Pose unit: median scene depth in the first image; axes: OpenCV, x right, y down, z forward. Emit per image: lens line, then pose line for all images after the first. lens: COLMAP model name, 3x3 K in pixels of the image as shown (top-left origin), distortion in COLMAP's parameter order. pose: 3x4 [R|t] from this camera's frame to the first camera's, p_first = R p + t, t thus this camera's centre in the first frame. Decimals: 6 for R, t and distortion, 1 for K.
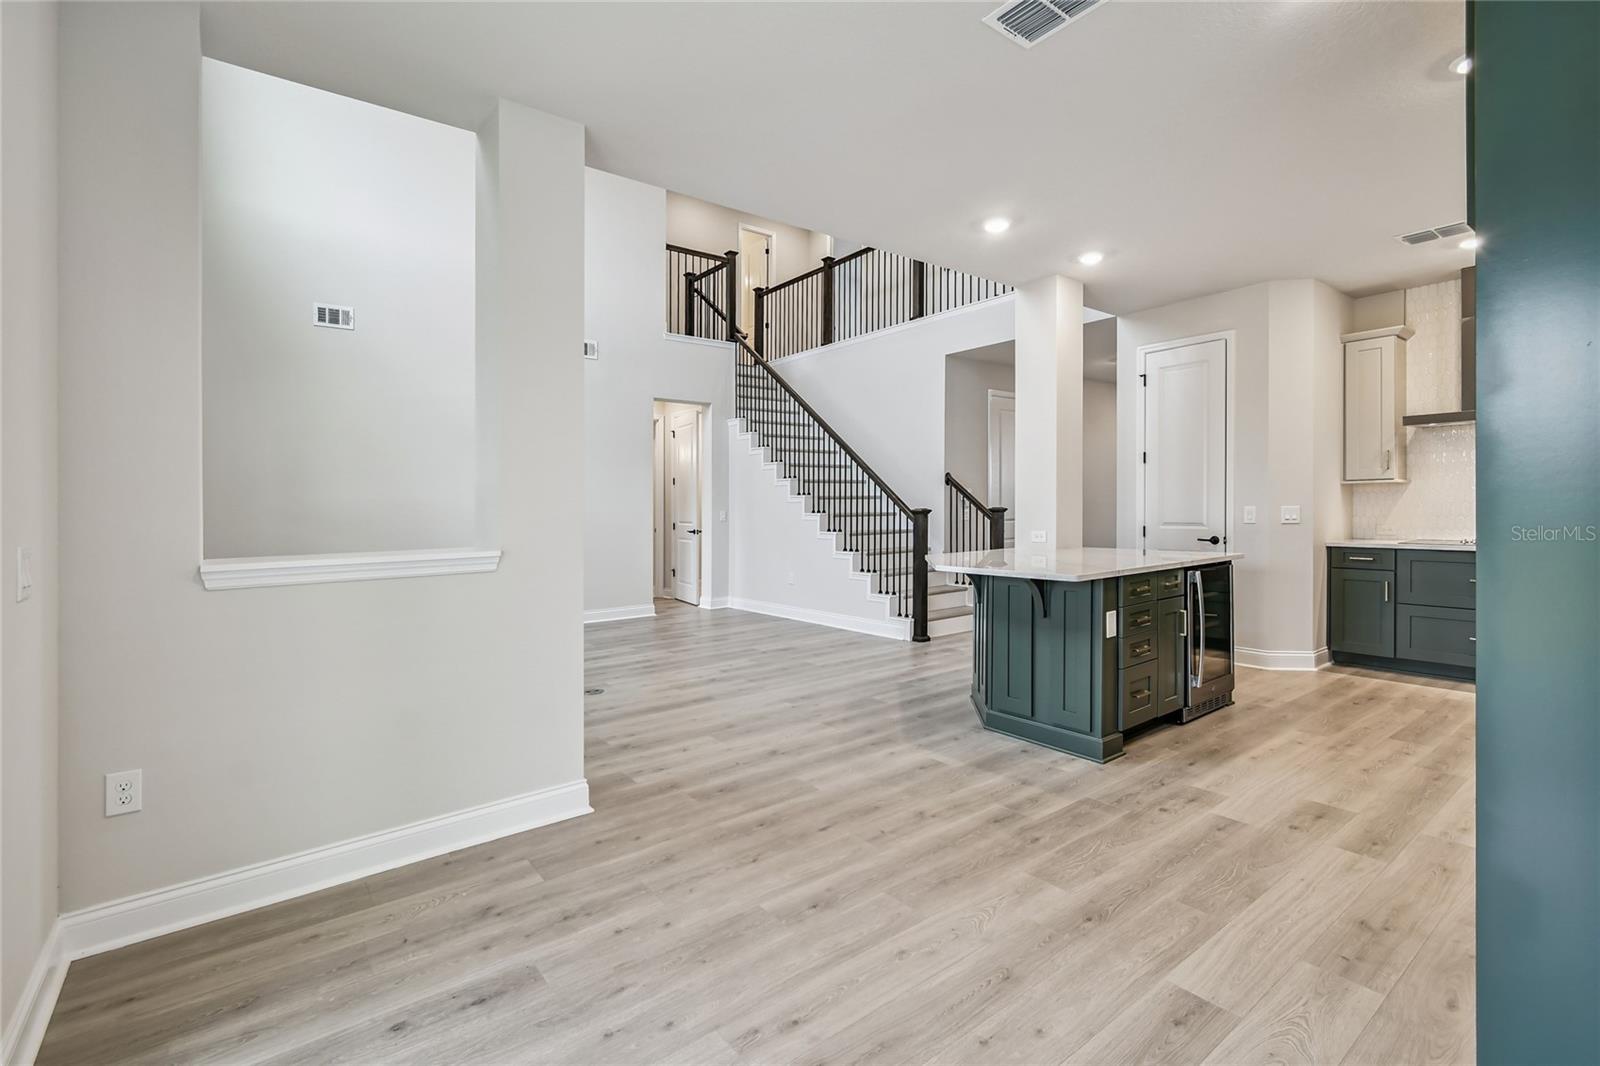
lens RADIAL K [[725.3, 0, 791.4], [0, 725.3, 541.3], [0, 0, 1]] dist [0.002743, 0.000111]
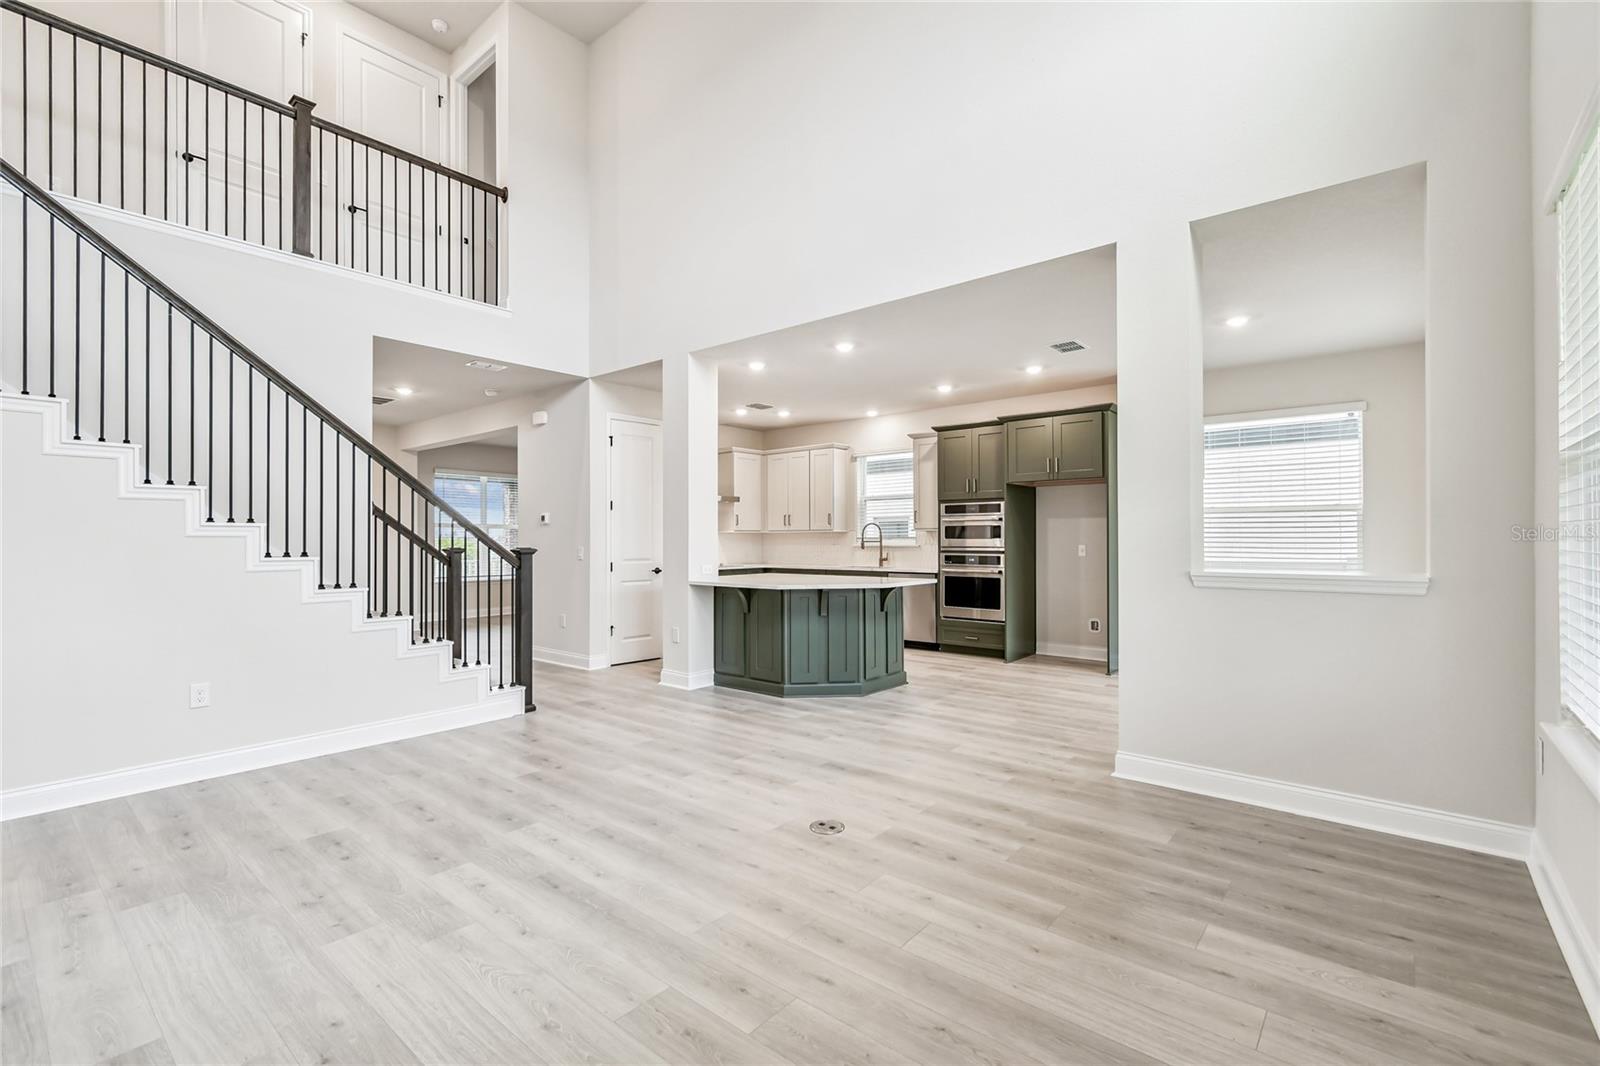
lens RADIAL K [[701.7, 0, 800.0], [0, 701.7, 533.0], [0, 0, 1]] dist [0.004025, 0.000432]
pose [[-0.213967, 0.021898, 0.976595, -0.864483], [0.055793, 0.998391, -0.010163, -0.048336], [-0.975246, 0.052313, -0.214844, 1.118528]]
